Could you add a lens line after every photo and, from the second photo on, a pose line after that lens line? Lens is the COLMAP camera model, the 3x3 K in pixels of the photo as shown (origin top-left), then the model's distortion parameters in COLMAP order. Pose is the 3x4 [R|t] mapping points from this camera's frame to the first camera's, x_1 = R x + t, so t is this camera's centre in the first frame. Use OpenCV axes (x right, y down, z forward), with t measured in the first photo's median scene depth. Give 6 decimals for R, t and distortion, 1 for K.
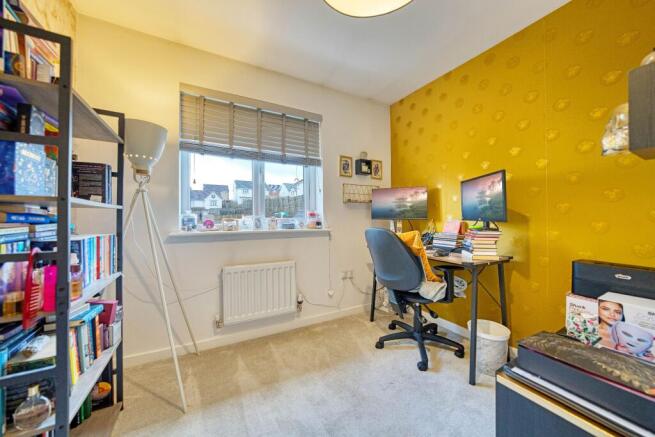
lens RADIAL K [[233.0, 0, 327.2], [0, 233.0, 213.9], [0, 0, 1]] dist [-0.024856, 0.006781]
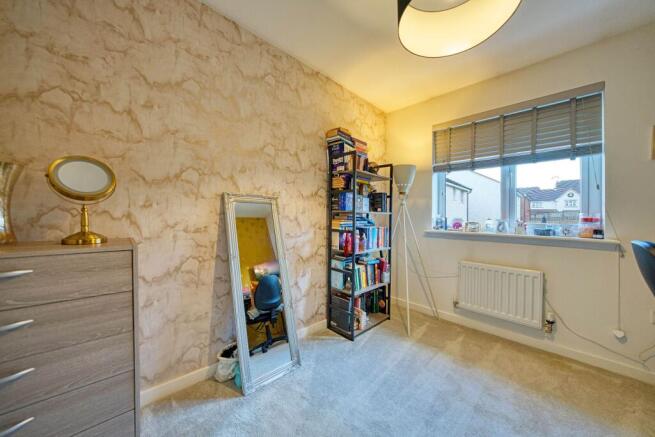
lens RADIAL K [[228.6, 0, 327.5], [0, 228.6, 218.5], [0, 0, 1]] dist [0.000356, 0.000020]
pose [[0.273594, 0.013290, -0.961754, 0.541437], [-0.006614, 0.999907, 0.011935, -0.004799], [0.961823, 0.003095, 0.273656, -0.018422]]
